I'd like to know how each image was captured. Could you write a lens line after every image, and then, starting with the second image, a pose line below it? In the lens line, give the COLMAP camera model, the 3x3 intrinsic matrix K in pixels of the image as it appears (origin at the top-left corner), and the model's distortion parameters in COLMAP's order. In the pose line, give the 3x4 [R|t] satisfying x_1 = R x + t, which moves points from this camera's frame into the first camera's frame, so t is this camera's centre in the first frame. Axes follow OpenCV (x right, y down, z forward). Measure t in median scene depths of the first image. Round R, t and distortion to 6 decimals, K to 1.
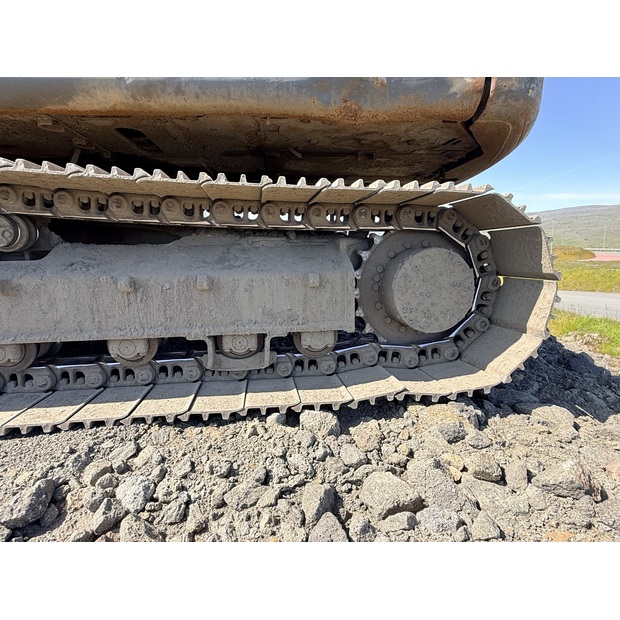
lens RADIAL K [[355.6, 0, 312.4], [0, 355.6, 306.7], [0, 0, 1]] dist [0.001684, 0.001035]
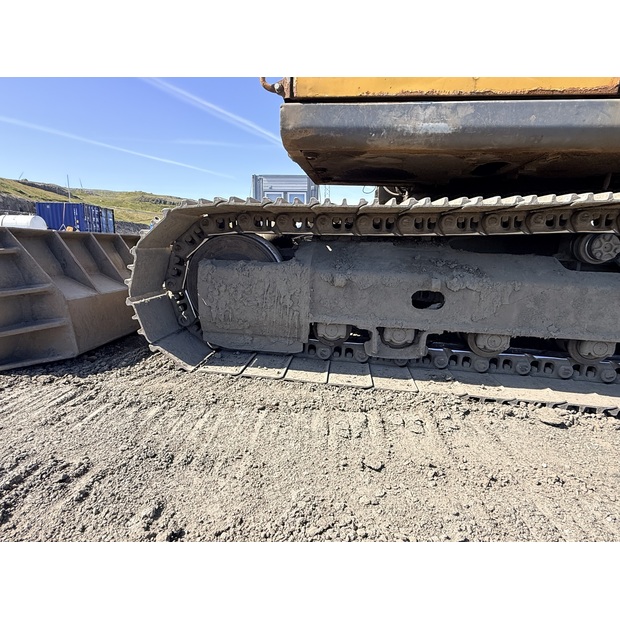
lens RADIAL K [[355.6, 0, 309.5], [0, 355.6, 311.5], [0, 0, 1]] dist [0.001684, 0.001035]
pose [[0.969481, 0.096775, -0.225257, -1.528041], [-0.087653, 0.994887, 0.050175, 0.037383], [0.228961, -0.028899, 0.973007, -0.389799]]
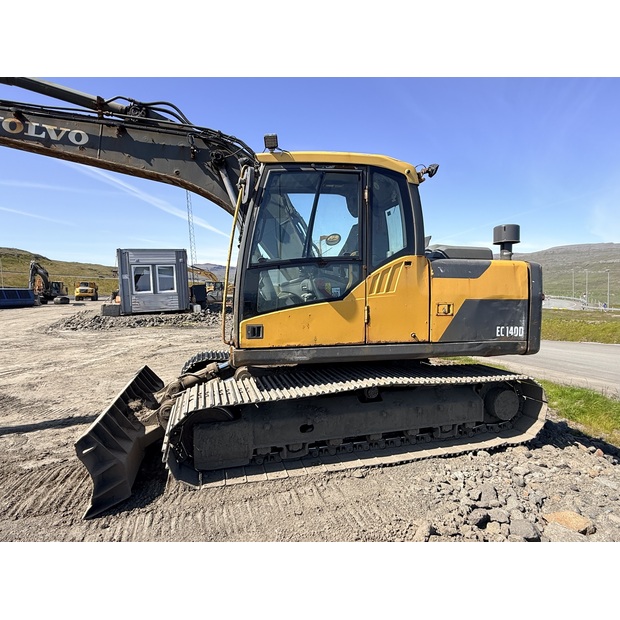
lens RADIAL K [[355.6, 0, 307.9], [0, 355.6, 311.3], [0, 0, 1]] dist [0.001684, 0.001035]
pose [[0.991016, -0.000521, 0.133741, -1.760460], [0.012397, 0.996045, -0.087979, -0.613095], [-0.133166, 0.088847, 0.987103, -1.818562]]
